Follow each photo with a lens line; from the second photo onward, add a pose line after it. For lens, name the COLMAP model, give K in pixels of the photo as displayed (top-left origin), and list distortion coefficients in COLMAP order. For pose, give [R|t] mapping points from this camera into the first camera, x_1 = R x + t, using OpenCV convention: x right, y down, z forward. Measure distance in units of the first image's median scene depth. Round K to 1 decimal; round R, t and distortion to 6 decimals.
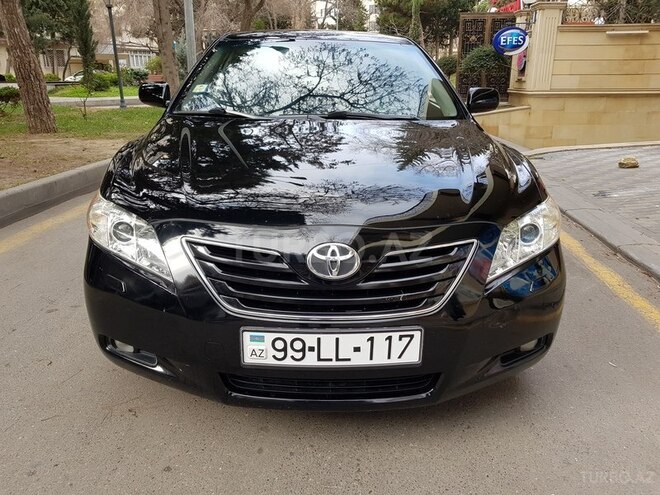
lens RADIAL K [[500.5, 0, 330.0], [0, 500.5, 247.5], [0, 0, 1]] dist [0.001153, -0.001090]
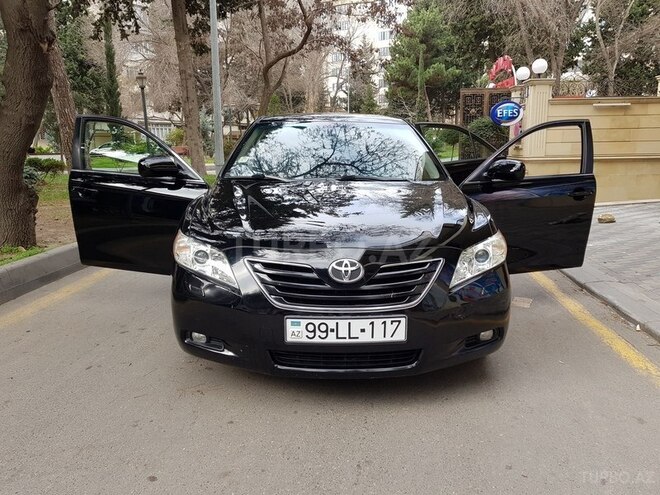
lens RADIAL K [[511.5, 0, 345.9], [0, 511.5, 249.8], [0, 0, 1]] dist [0.002630, 0.001335]
pose [[0.999922, -0.011323, 0.005183, -0.000545], [0.011887, 0.991921, -0.126301, 0.068333], [-0.003711, 0.126353, 0.991978, -0.233125]]
